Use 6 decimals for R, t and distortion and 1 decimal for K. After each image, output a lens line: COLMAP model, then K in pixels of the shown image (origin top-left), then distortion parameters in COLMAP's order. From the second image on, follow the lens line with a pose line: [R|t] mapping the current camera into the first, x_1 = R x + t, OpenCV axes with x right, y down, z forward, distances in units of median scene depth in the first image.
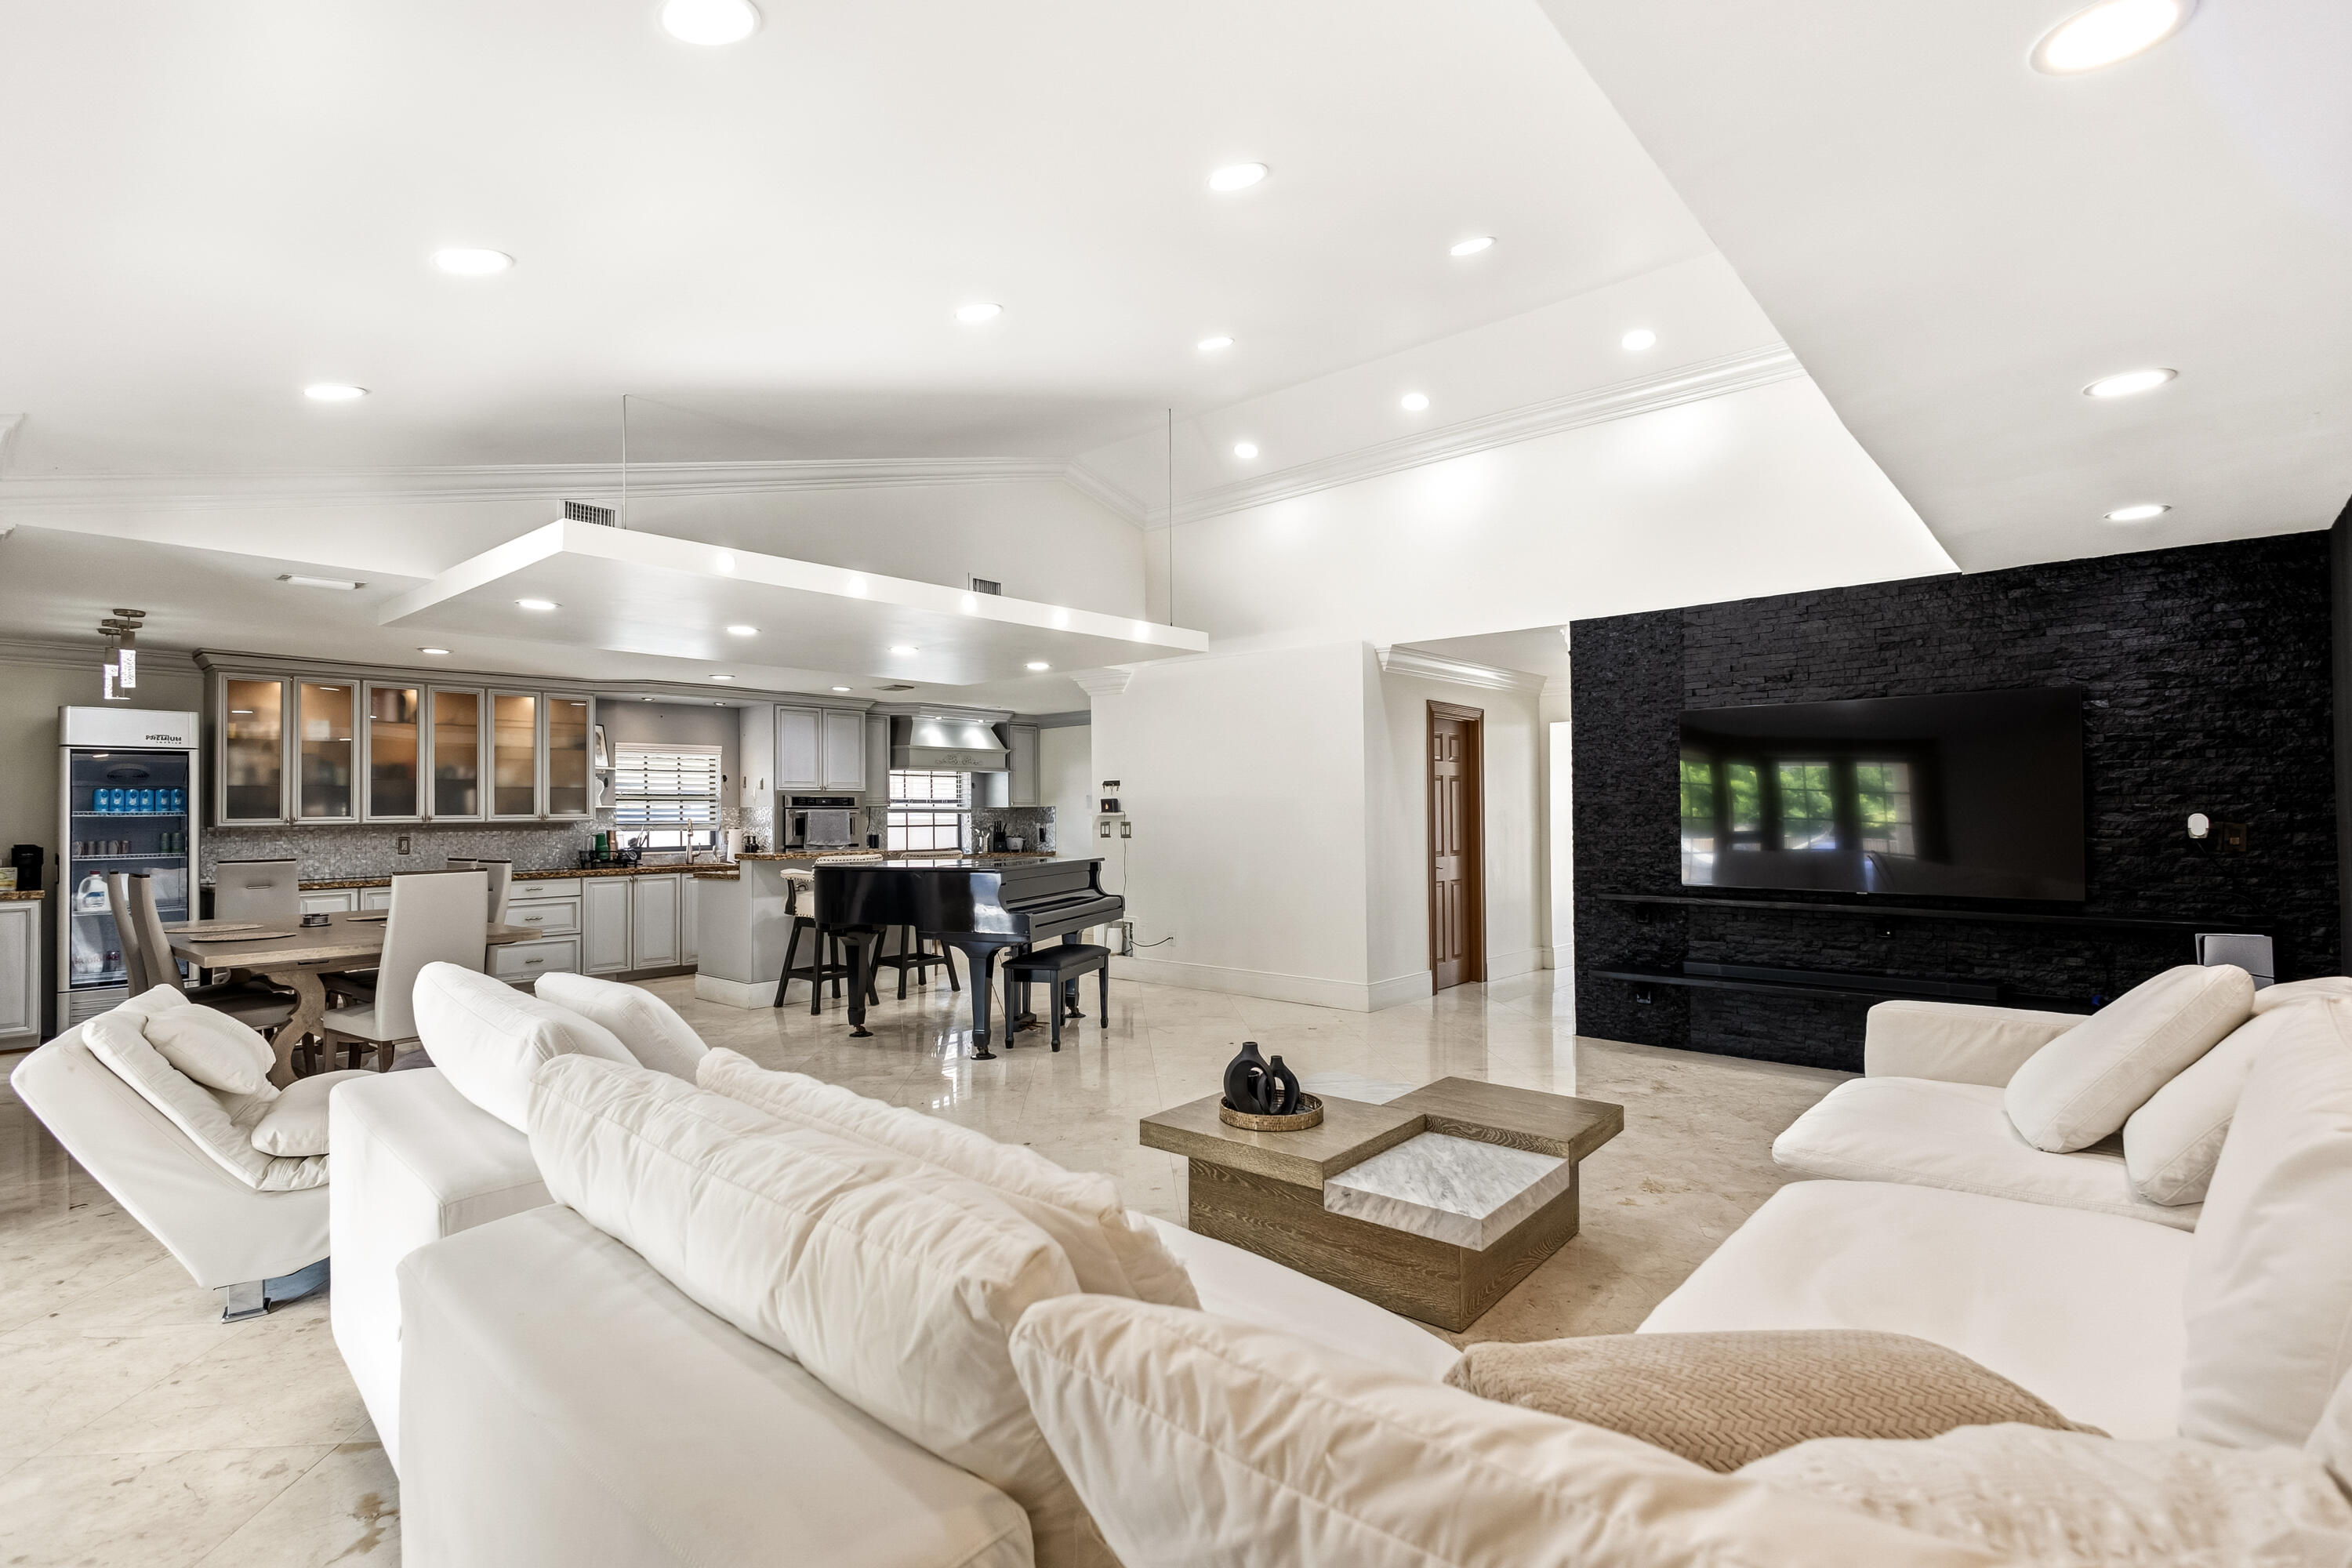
lens RADIAL K [[1099.3, 0, 1172.2], [0, 1099.3, 789.4], [0, 0, 1]] dist [0.011854, -0.004997]
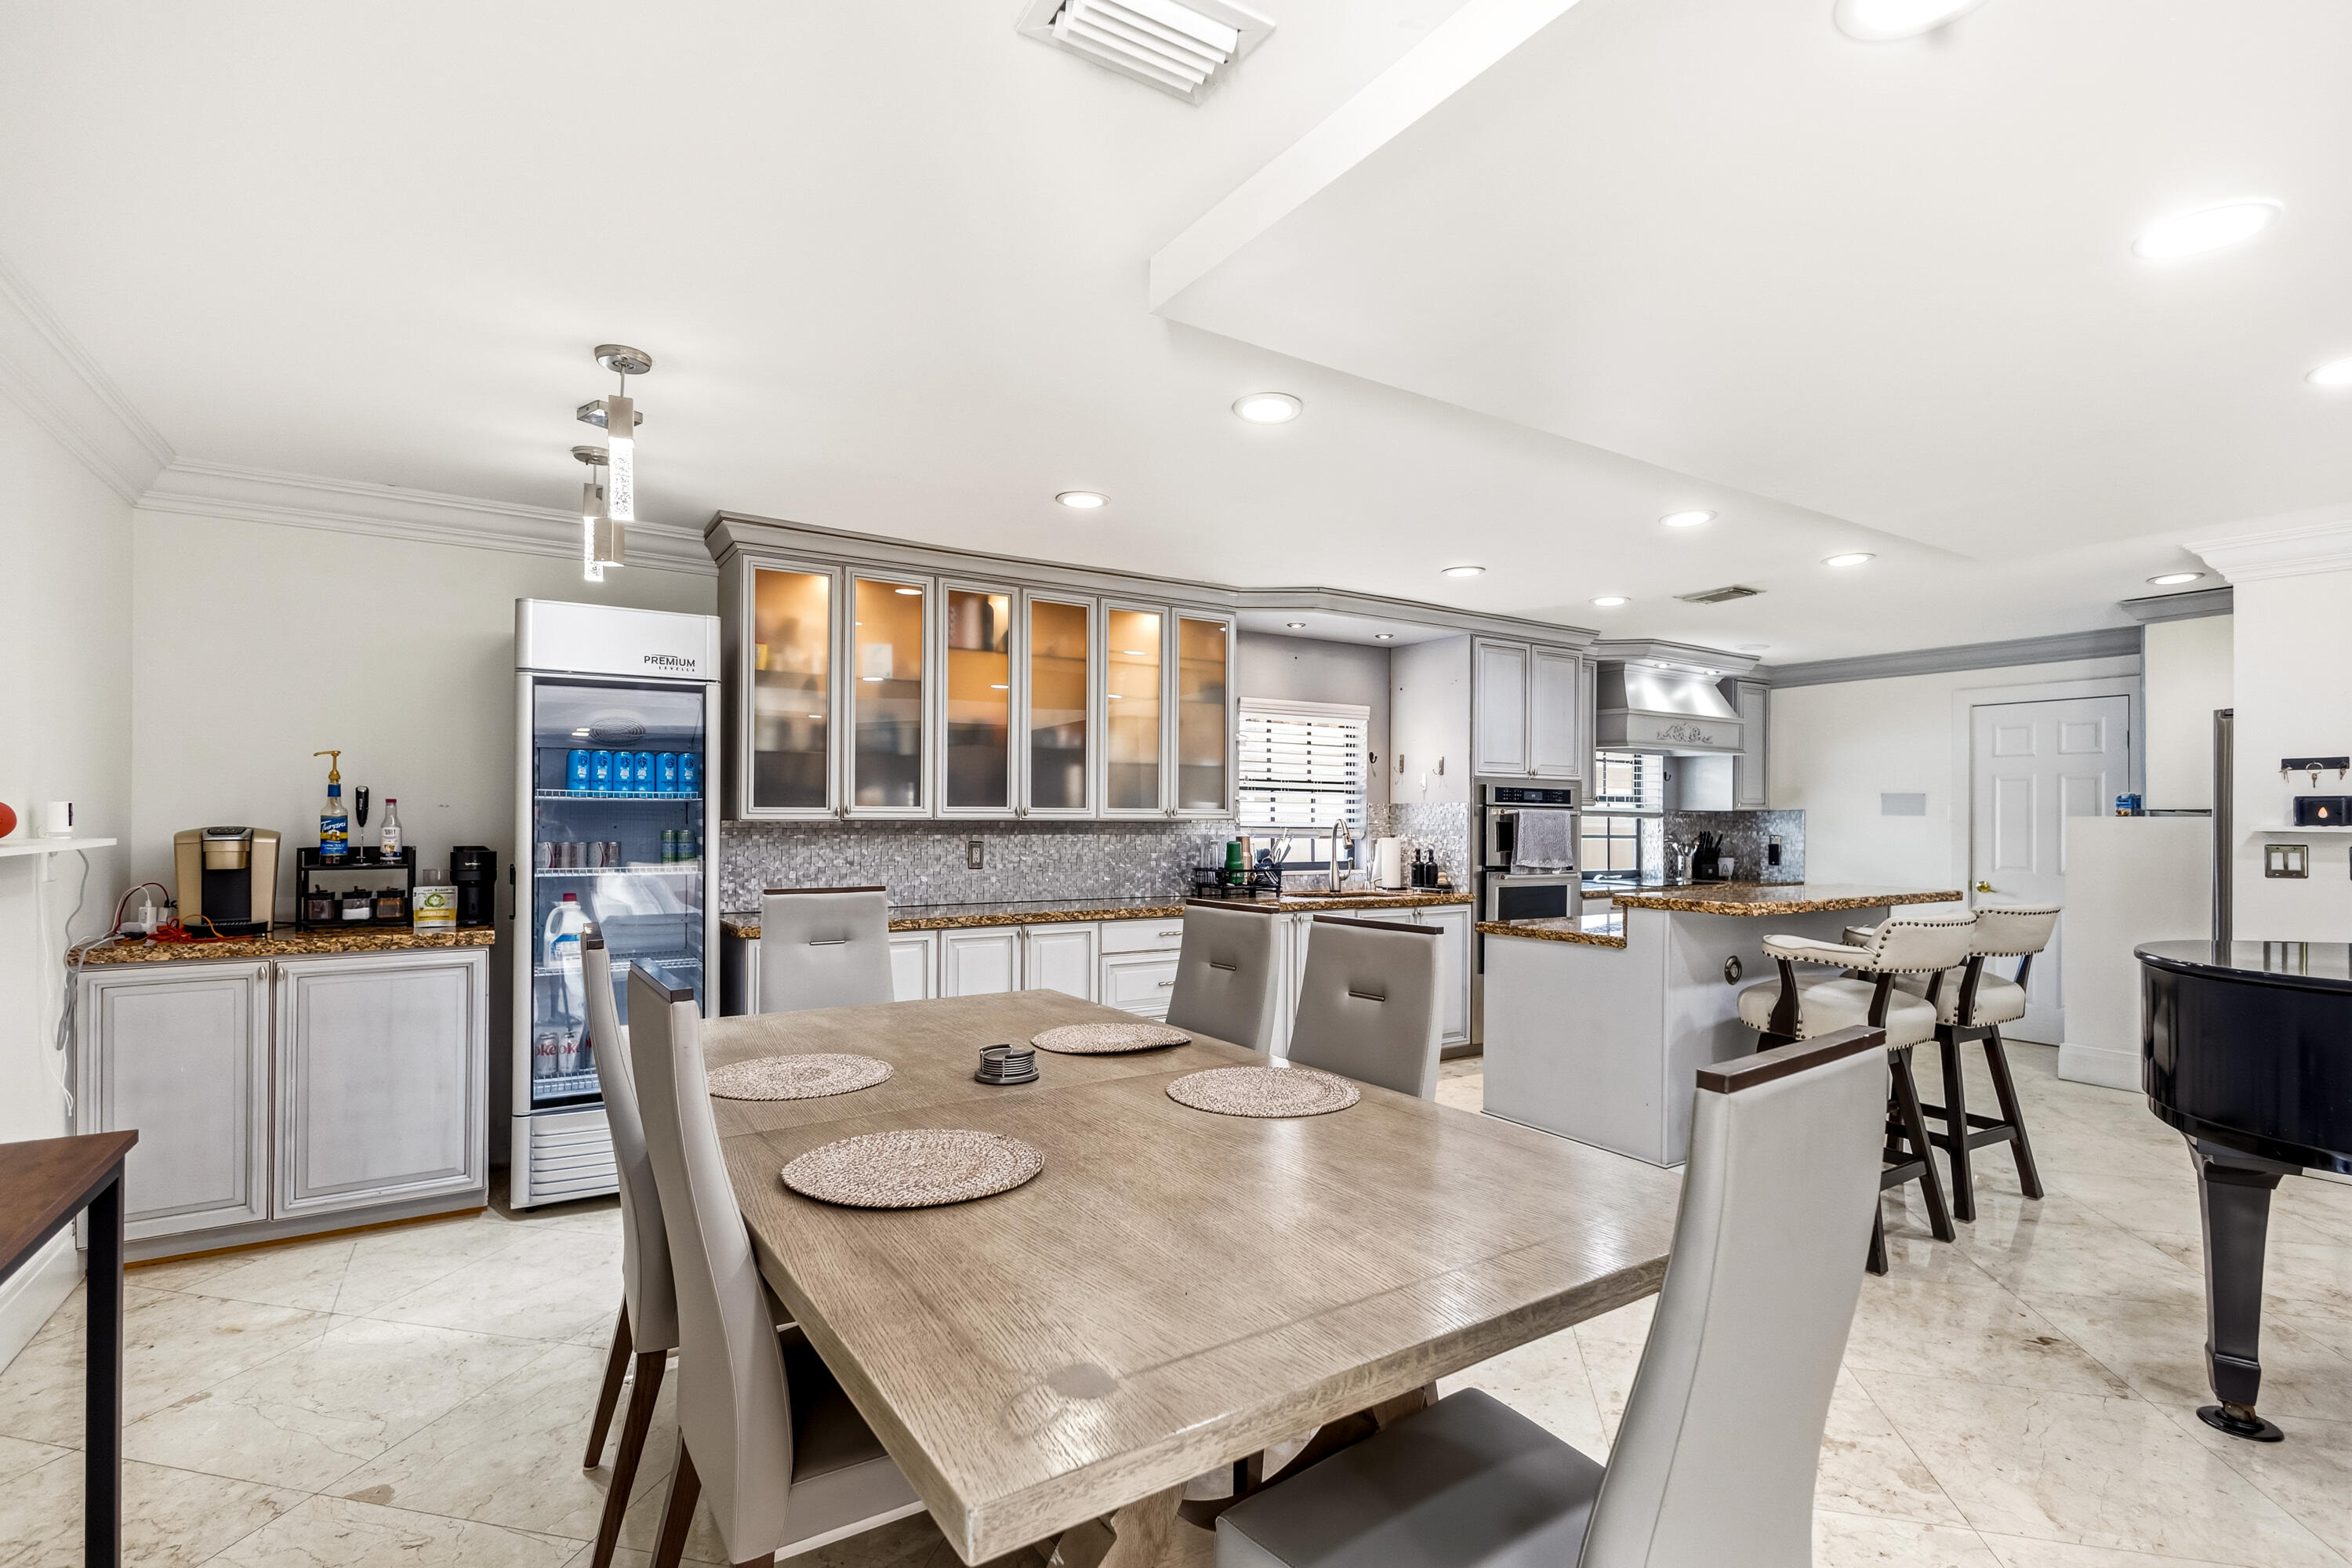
lens RADIAL K [[1099.3, 0, 1169.5], [0, 1099.3, 805.9], [0, 0, 1]] dist [0.011854, -0.004997]
pose [[0.961194, 0.016555, -0.275375, -0.403180], [-0.012959, 0.999805, 0.014874, 0.012096], [0.275567, -0.010729, 0.961222, 0.418170]]
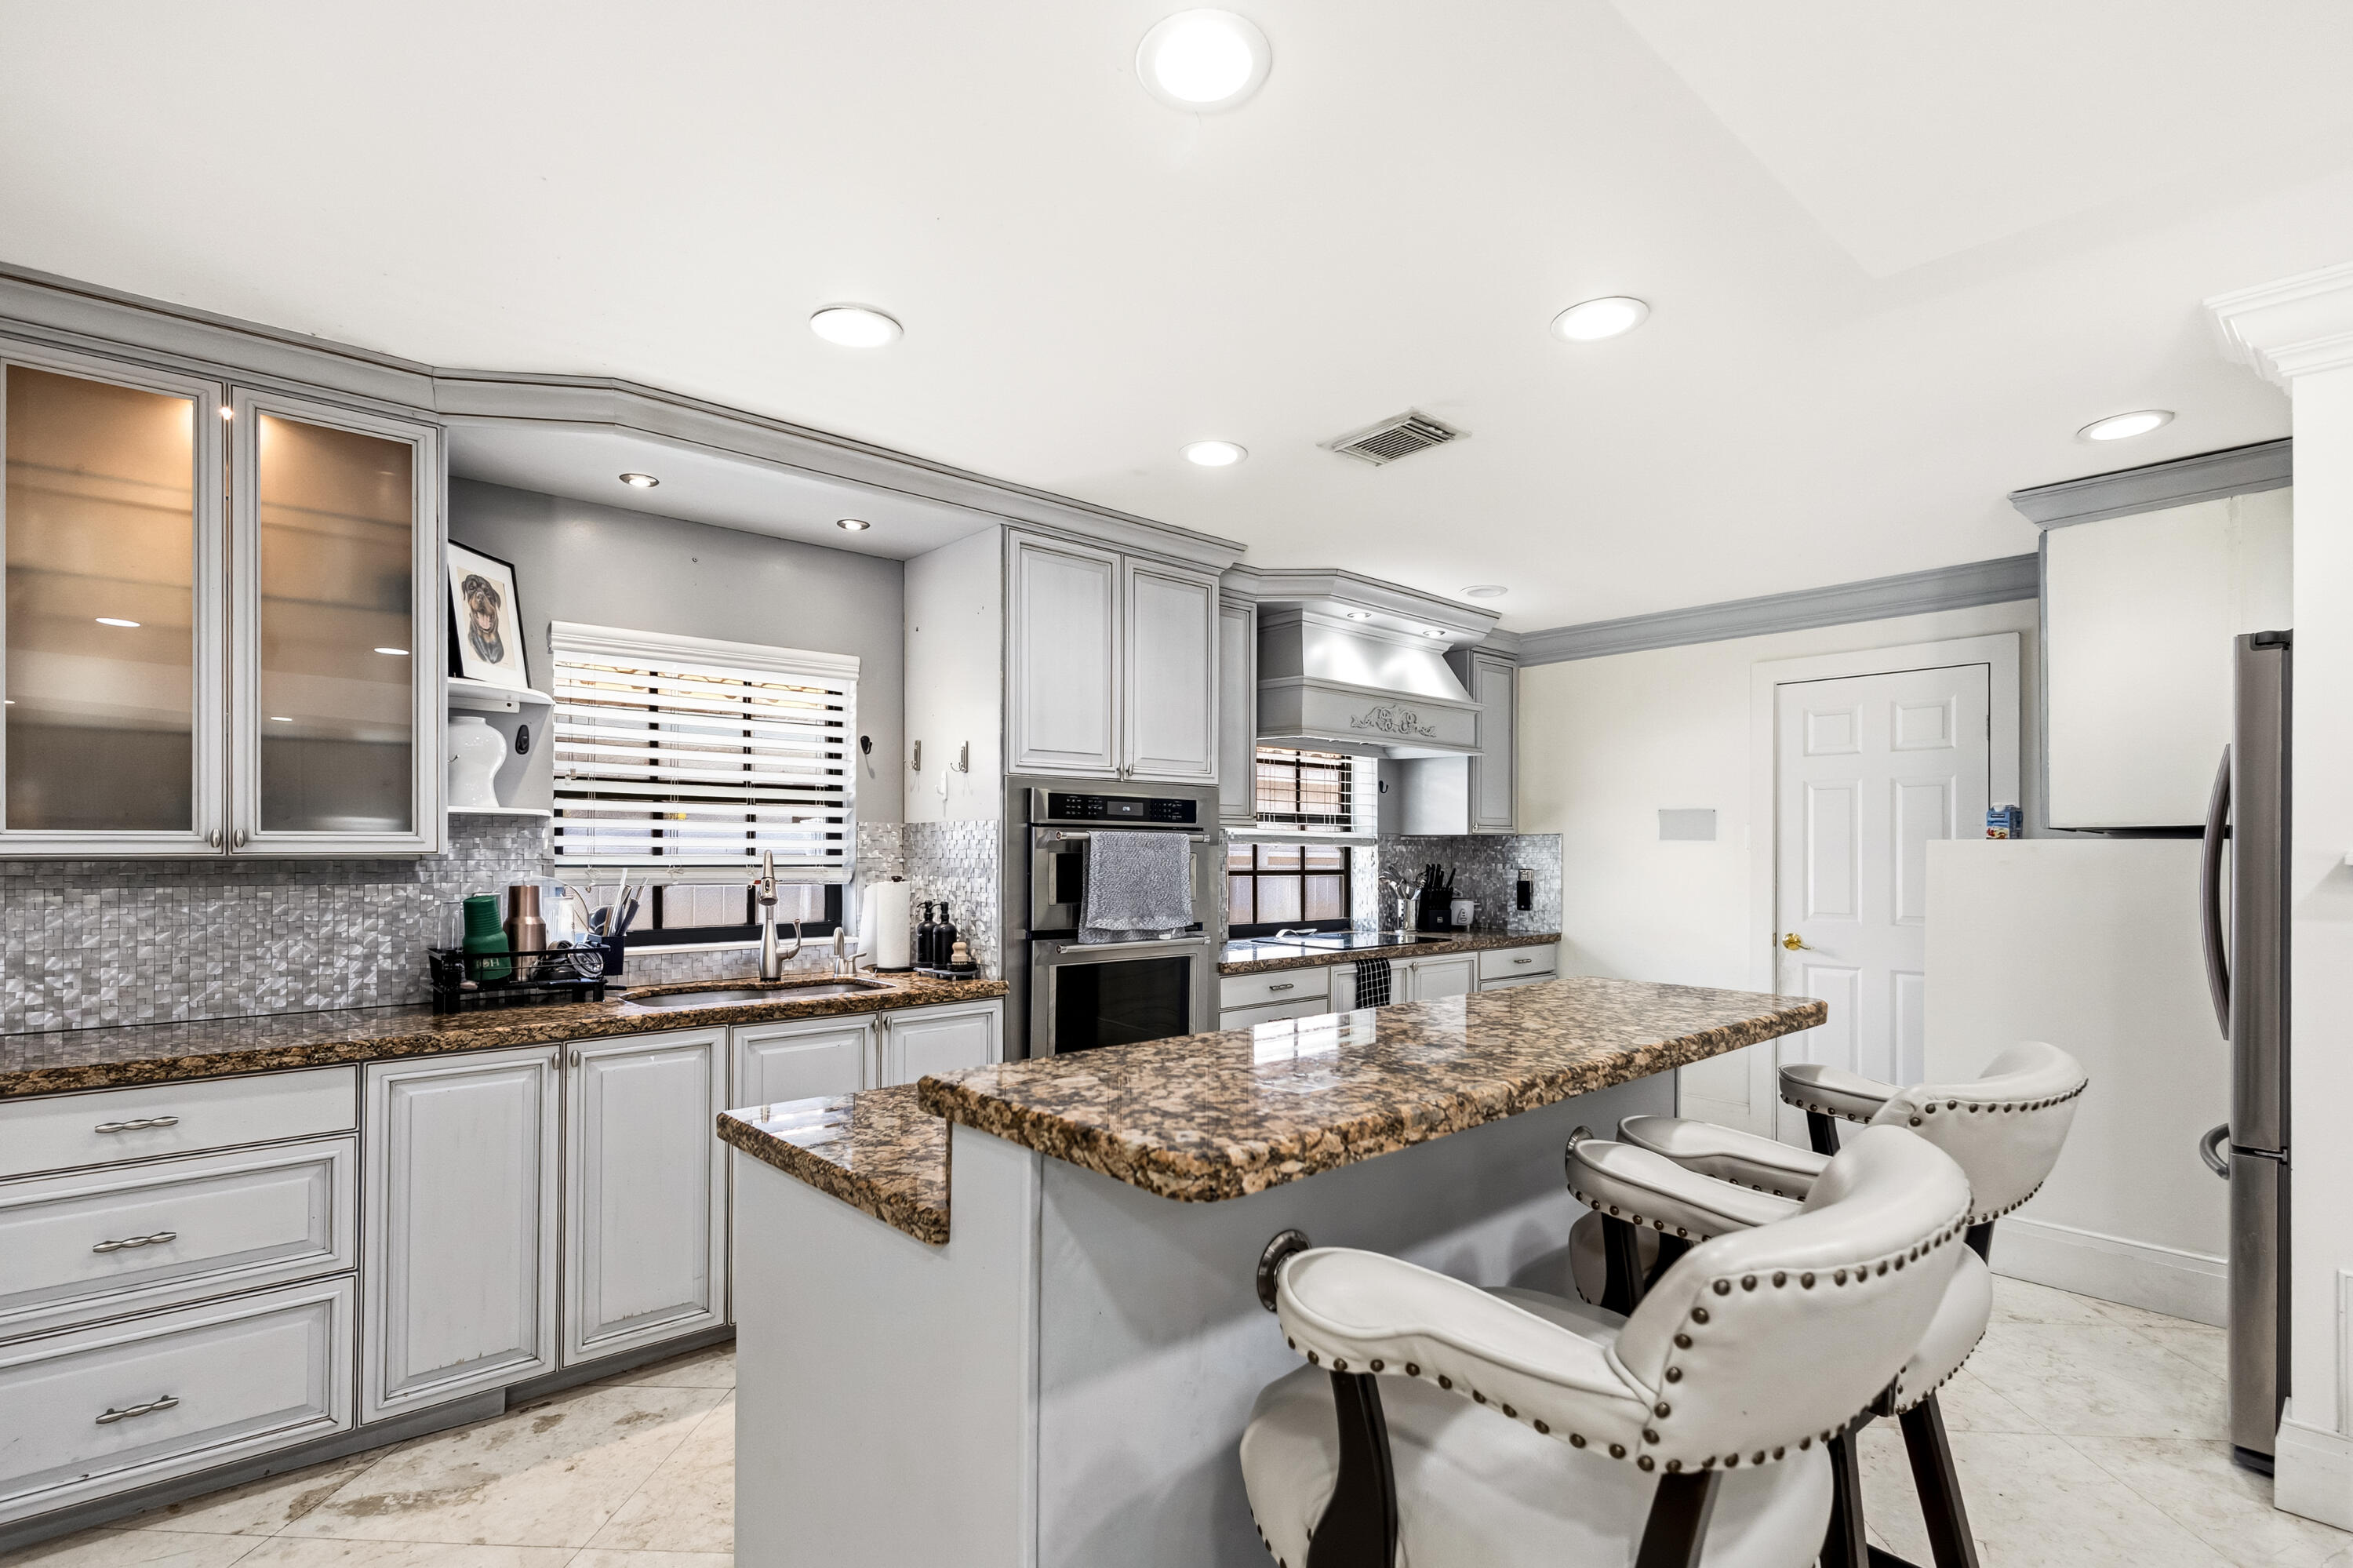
lens RADIAL K [[1099.8, 0, 1168.0], [0, 1099.8, 847.4], [0, 0, 1]] dist [0.011854, -0.004997]
pose [[0.992387, 0.013643, -0.122402, -0.303554], [-0.010851, 0.999666, 0.023448, 0.017637], [0.122681, -0.021941, 0.992204, 0.751855]]
